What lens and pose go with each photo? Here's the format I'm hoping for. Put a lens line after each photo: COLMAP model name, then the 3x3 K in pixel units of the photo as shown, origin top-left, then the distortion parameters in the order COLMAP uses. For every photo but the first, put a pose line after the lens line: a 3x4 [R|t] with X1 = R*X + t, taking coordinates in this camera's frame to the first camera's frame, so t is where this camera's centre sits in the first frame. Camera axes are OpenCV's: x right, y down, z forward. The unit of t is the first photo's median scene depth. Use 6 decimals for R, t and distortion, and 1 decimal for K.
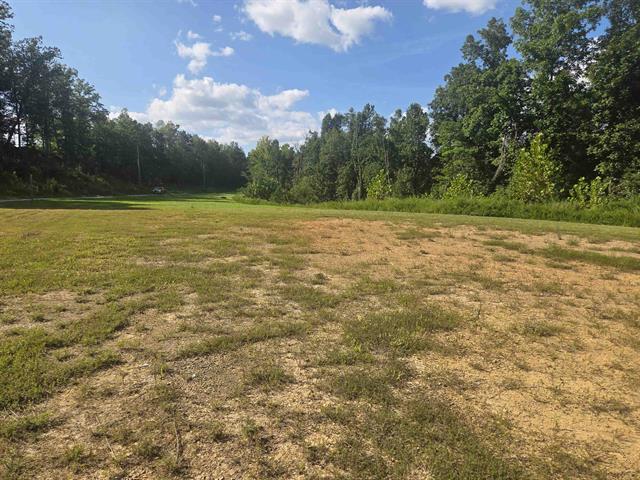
lens RADIAL K [[409.0, 0, 320.0], [0, 409.0, 240.0], [0, 0, 1]] dist [0.046025, -0.038379]
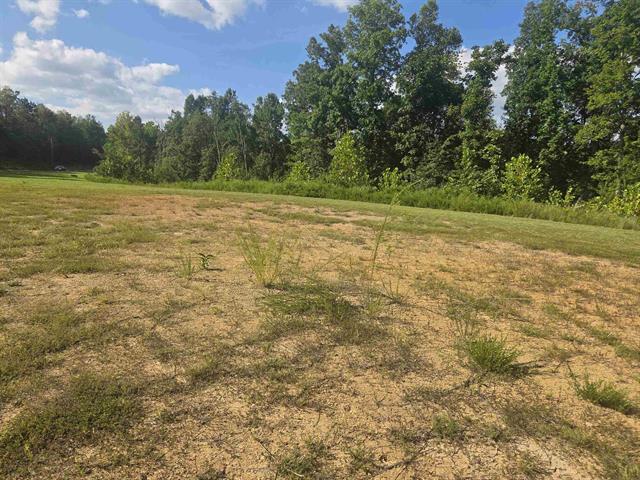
lens RADIAL K [[409.0, 0, 320.0], [0, 409.0, 240.0], [0, 0, 1]] dist [0.046025, -0.038379]
pose [[0.960193, -0.013013, 0.279035, 0.036068], [0.002342, 0.999254, 0.038541, 0.008494], [-0.279328, -0.036354, 0.959507, -0.062935]]
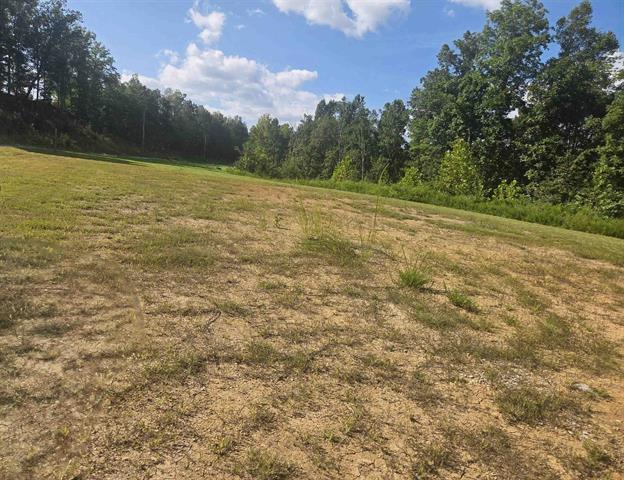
lens RADIAL K [[417.2, 0, 312.0], [0, 417.2, 240.0], [0, 0, 1]] dist [0.054922, -0.056842]
pose [[0.993758, 0.110037, -0.018342, 0.049818], [-0.109274, 0.993269, 0.038418, 0.015514], [0.022446, -0.036174, 0.999093, -0.100421]]
